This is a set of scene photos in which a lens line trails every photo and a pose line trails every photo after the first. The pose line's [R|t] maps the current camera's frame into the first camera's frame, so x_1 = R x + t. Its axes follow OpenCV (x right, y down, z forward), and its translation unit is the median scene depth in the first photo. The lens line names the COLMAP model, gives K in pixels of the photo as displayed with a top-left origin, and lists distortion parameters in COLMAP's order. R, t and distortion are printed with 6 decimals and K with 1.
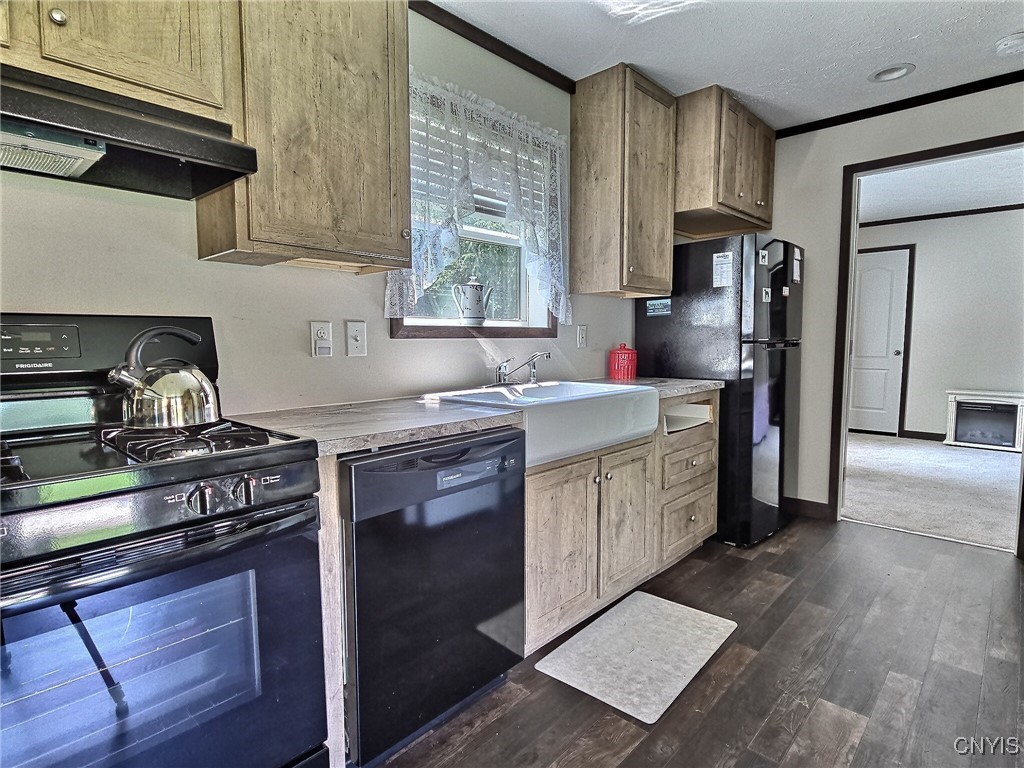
lens RADIAL K [[544.5, 0, 515.3], [0, 544.5, 384.9], [0, 0, 1]] dist [0.008141, -0.003179]
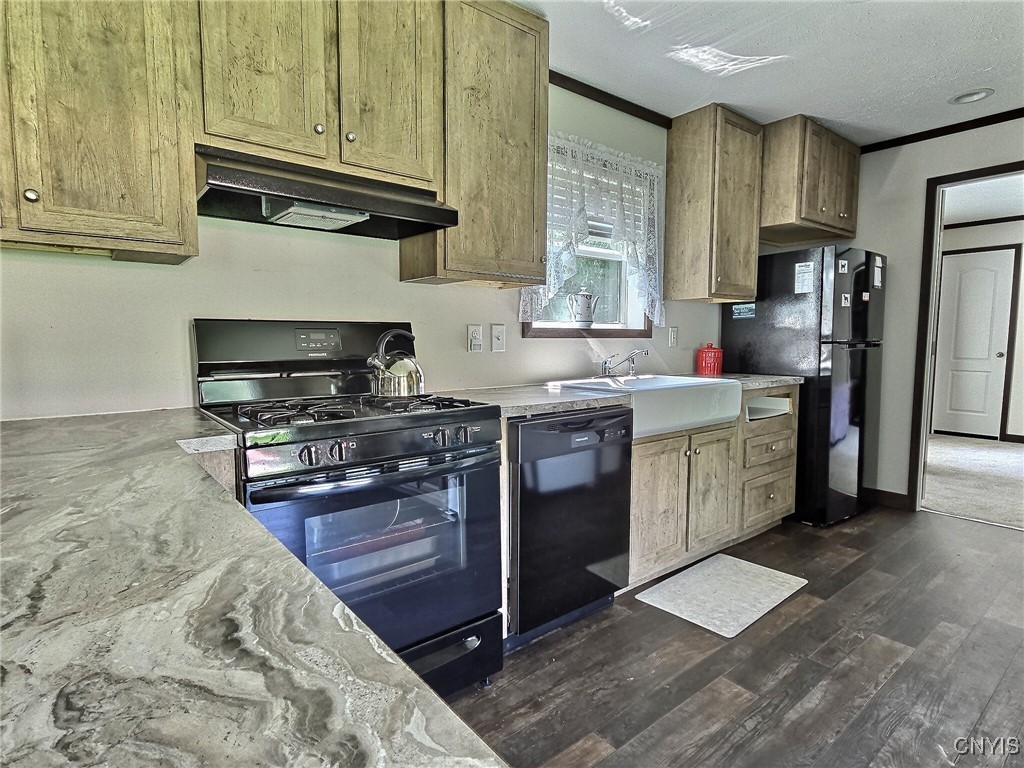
lens RADIAL K [[544.5, 0, 516.0], [0, 544.5, 384.7], [0, 0, 1]] dist [0.008141, -0.003179]
pose [[0.990018, 0.016571, -0.139965, -0.056310], [-0.016529, 0.999862, 0.001462, 0.020319], [0.139970, 0.000867, 0.990155, -0.241344]]
